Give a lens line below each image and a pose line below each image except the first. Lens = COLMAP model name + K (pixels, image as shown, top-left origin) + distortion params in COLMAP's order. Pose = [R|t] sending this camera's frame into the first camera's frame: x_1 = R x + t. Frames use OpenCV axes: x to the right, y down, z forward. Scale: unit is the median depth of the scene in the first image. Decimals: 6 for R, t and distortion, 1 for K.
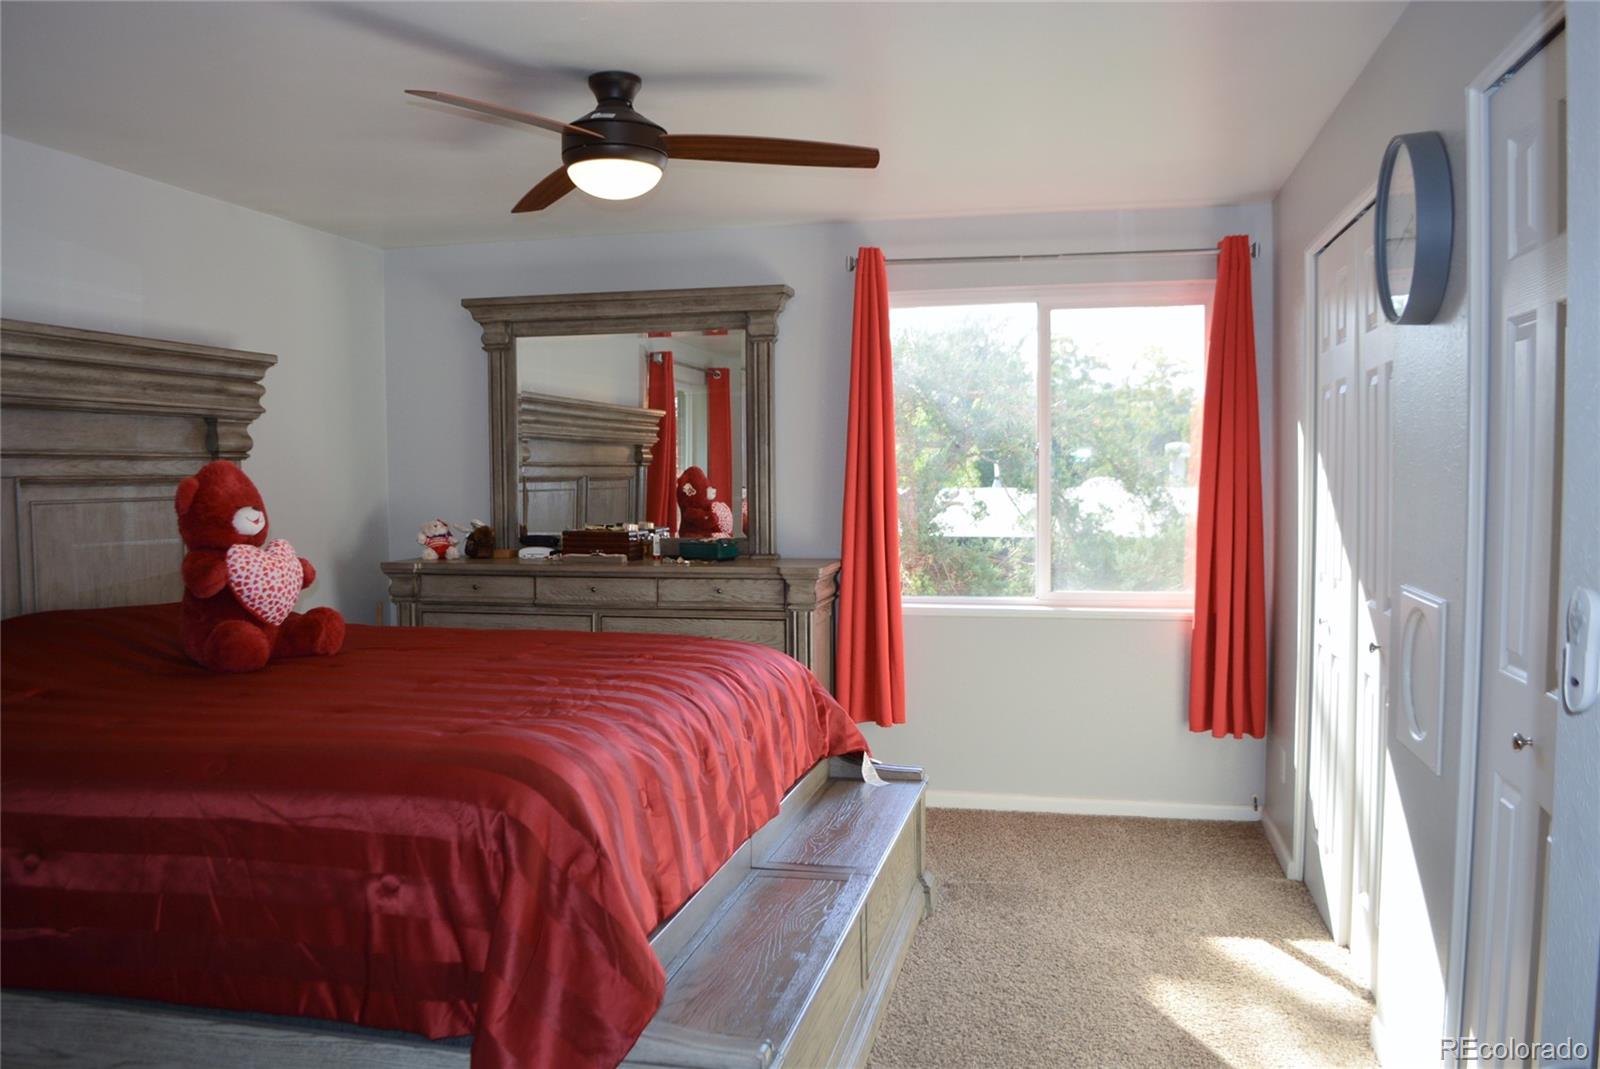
lens RADIAL K [[1279.2, 0, 802.6], [0, 1279.2, 535.5], [0, 0, 1]] dist [-0.083295, 0.013564]
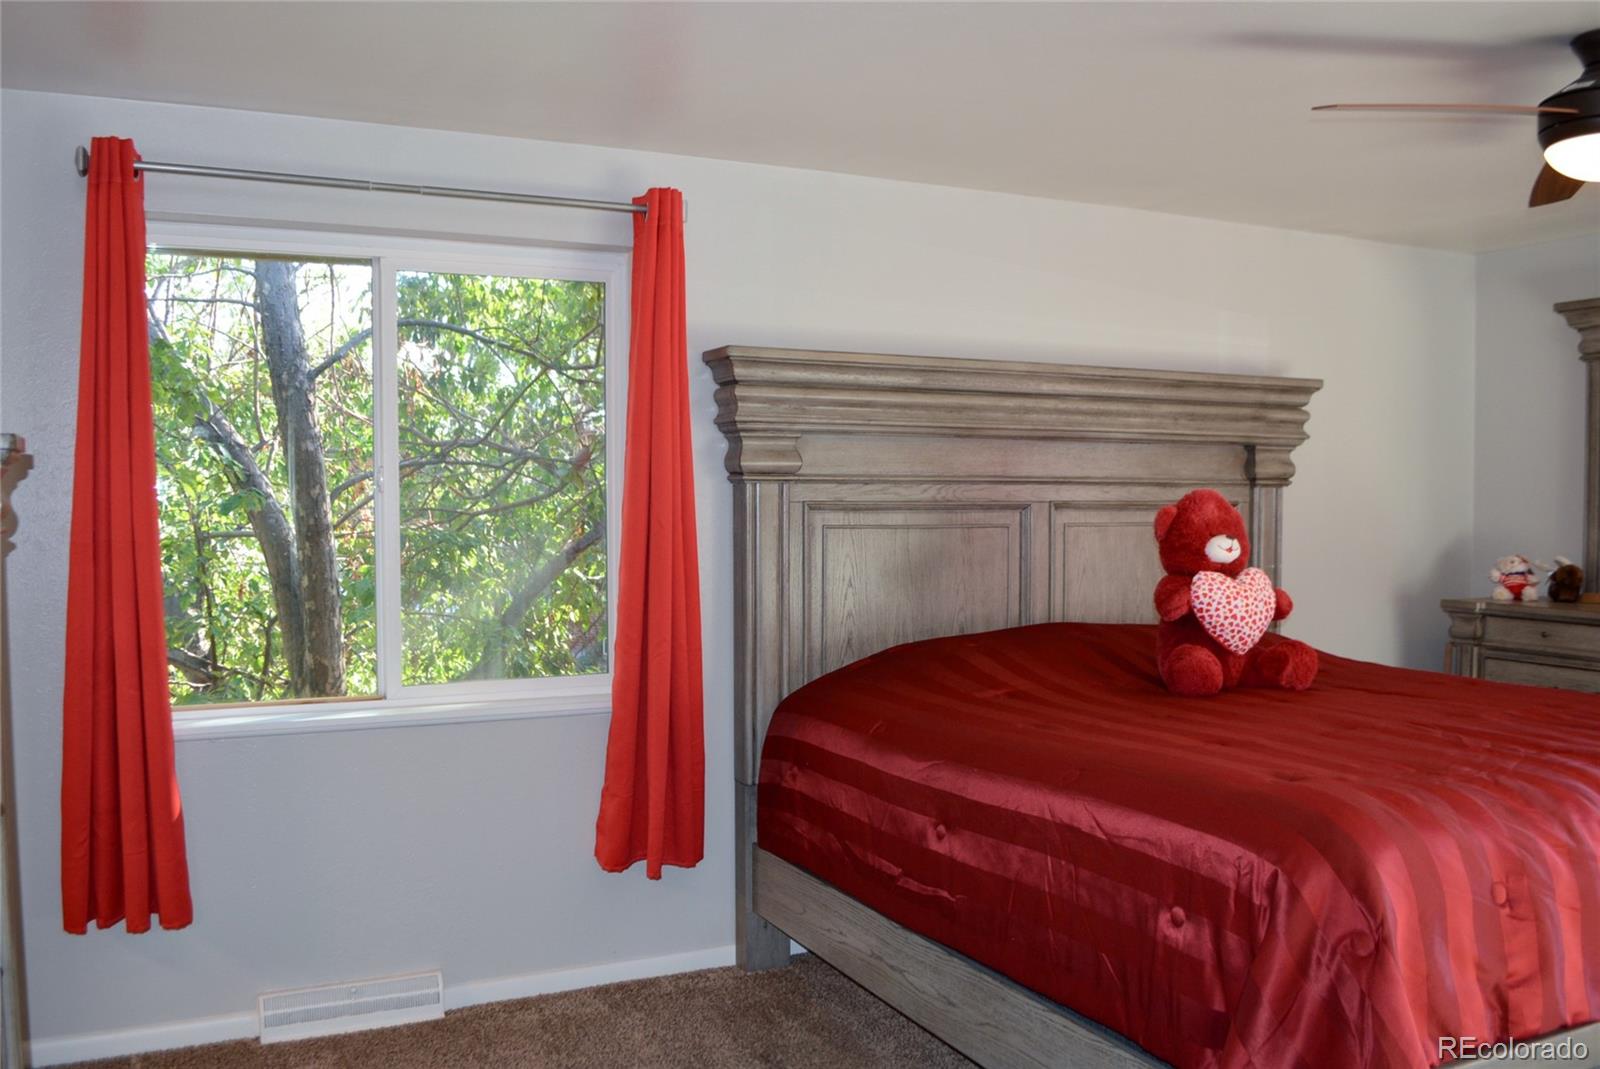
lens RADIAL K [[1351.4, 0, 796.6], [0, 1351.4, 534.2], [0, 0, 1]] dist [-0.085528, 0.029981]
pose [[0.625924, 0.030535, -0.779286, 0.188243], [-0.045723, 0.998951, 0.002418, -0.010431], [0.778542, 0.034118, 0.626664, 0.055093]]
